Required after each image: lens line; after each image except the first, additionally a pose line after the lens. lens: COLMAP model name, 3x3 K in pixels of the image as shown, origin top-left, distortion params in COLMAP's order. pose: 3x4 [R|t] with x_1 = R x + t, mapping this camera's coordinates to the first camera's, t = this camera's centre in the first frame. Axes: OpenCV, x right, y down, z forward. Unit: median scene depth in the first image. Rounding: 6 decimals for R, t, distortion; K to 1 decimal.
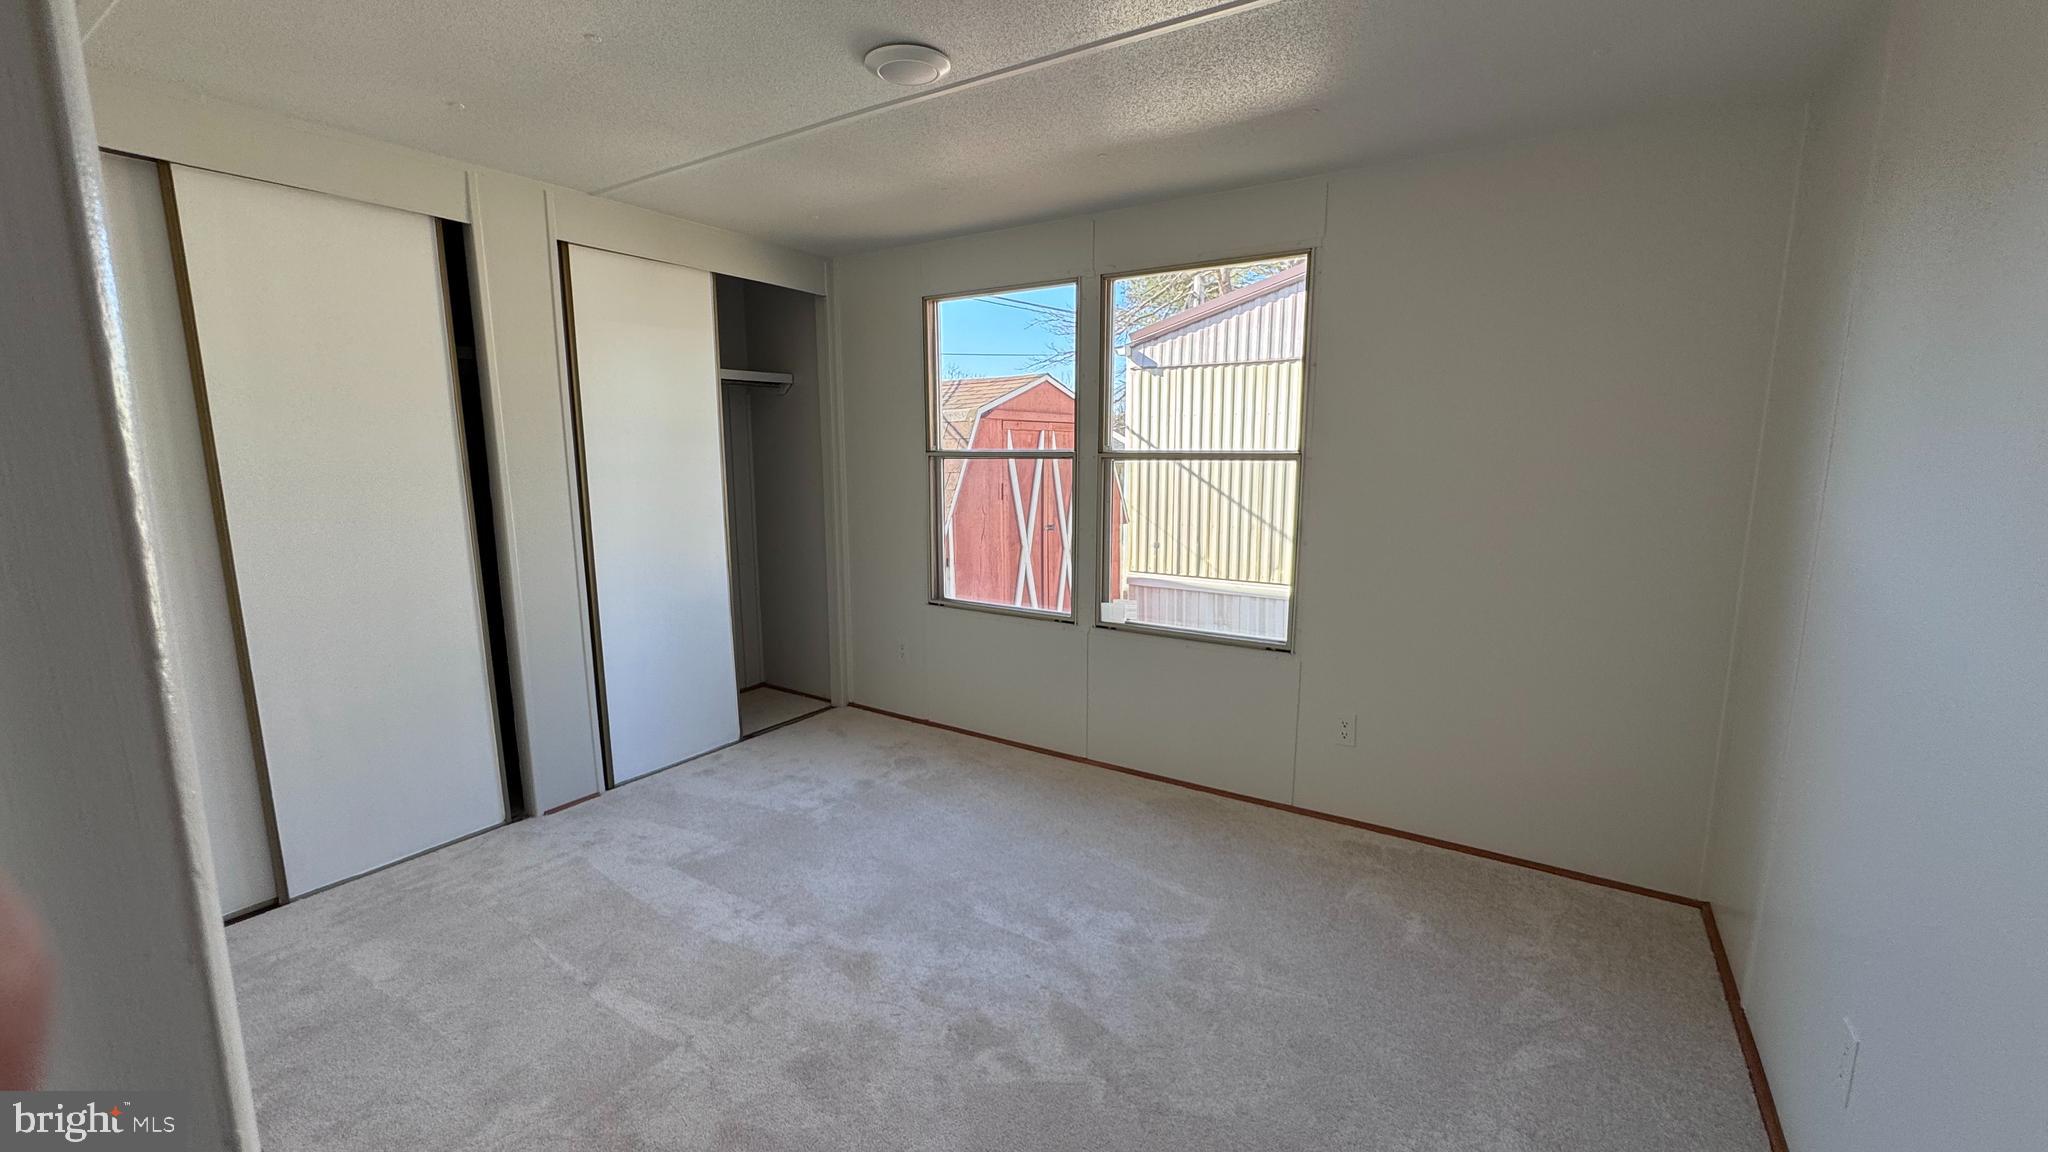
lens RADIAL K [[814.0, 0, 1022.9], [0, 814.0, 571.4], [0, 0, 1]] dist [-0.003069, 0.000113]
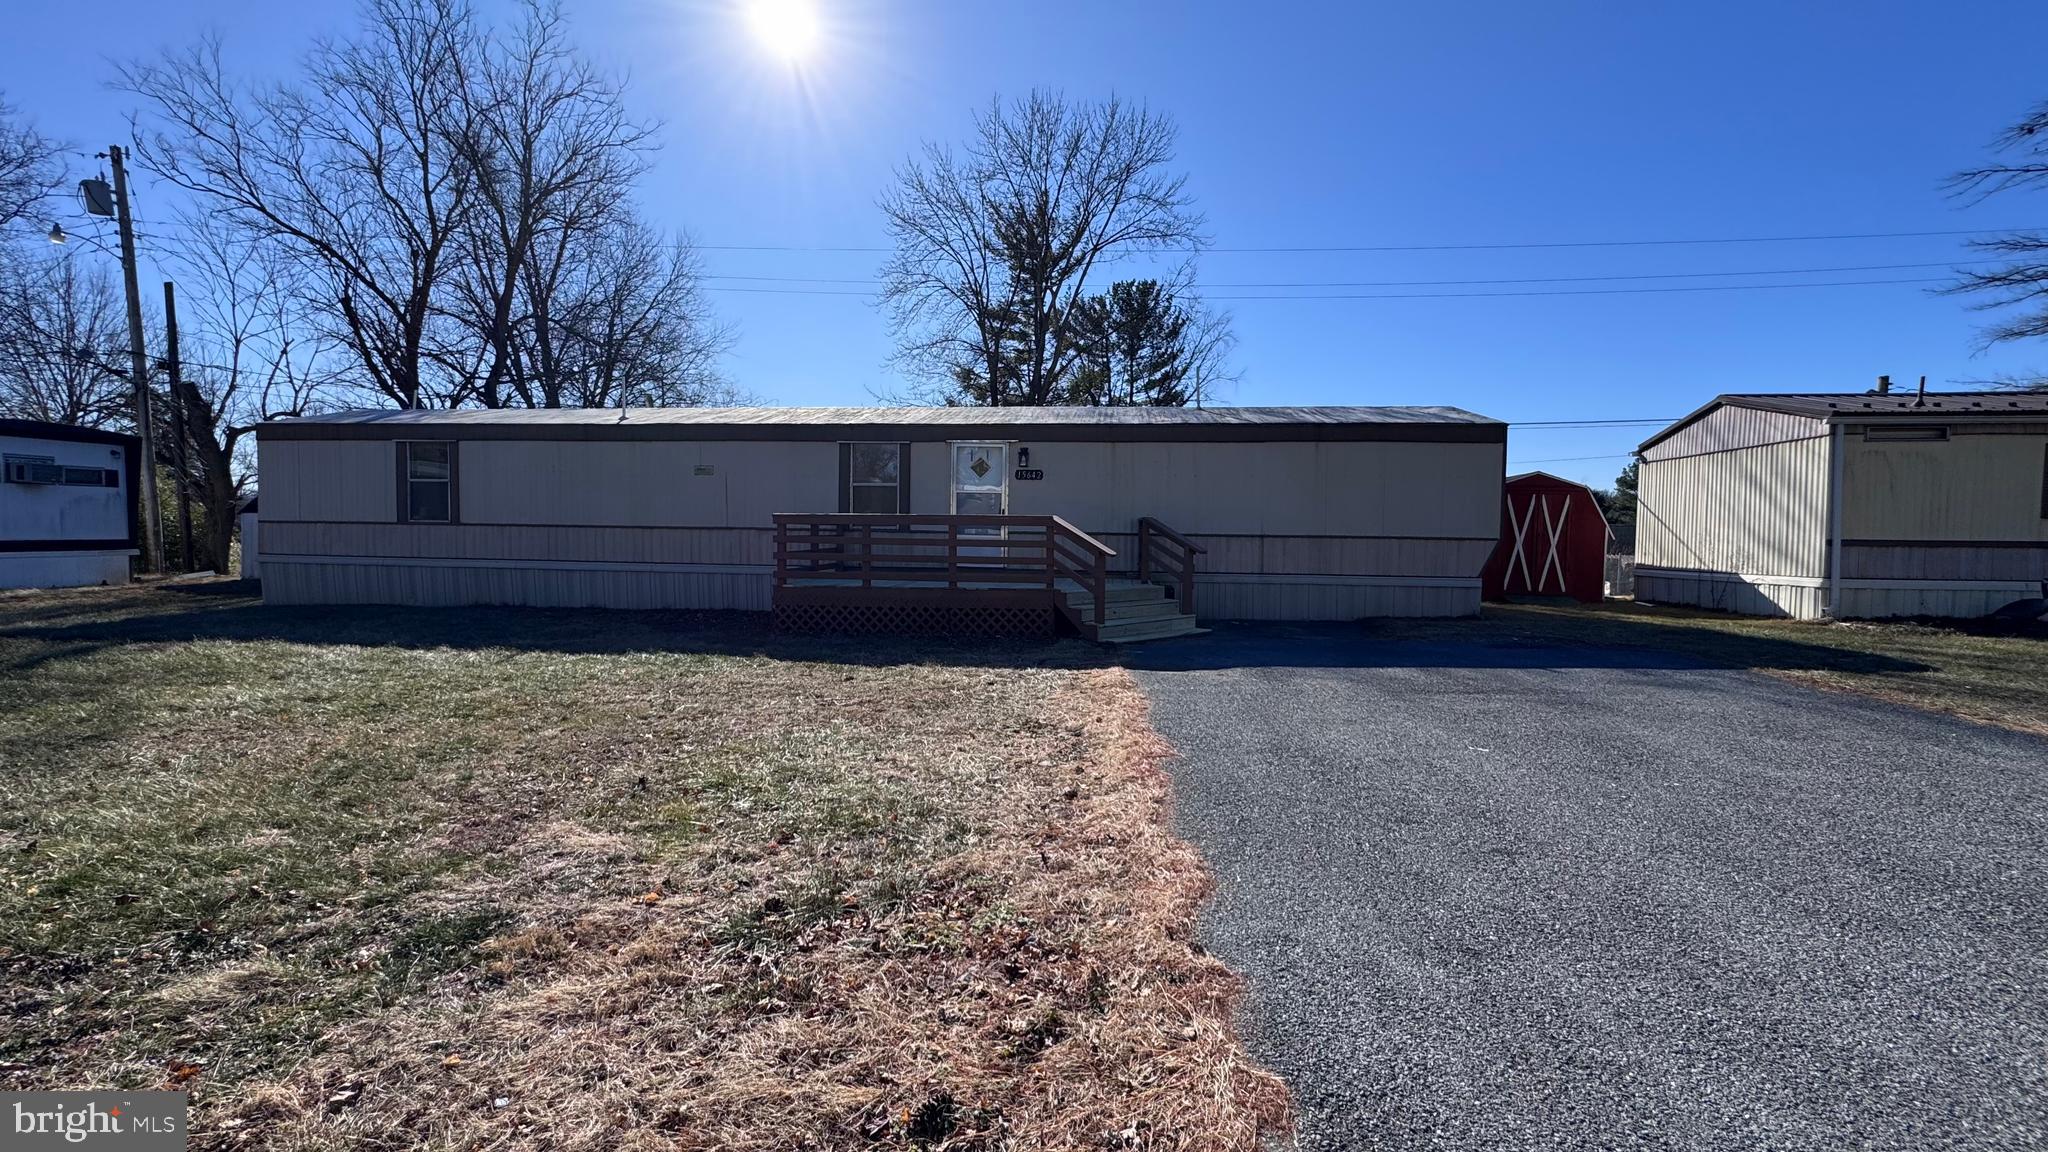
lens RADIAL K [[814.0, 0, 1022.9], [0, 814.0, 571.4], [0, 0, 1]] dist [-0.003069, 0.000113]
pose [[0.454085, 0.047584, -0.889687, 1.258855], [-0.147895, 0.988745, -0.022602, 0.281277], [0.878597, 0.141844, 0.456012, -1.194088]]
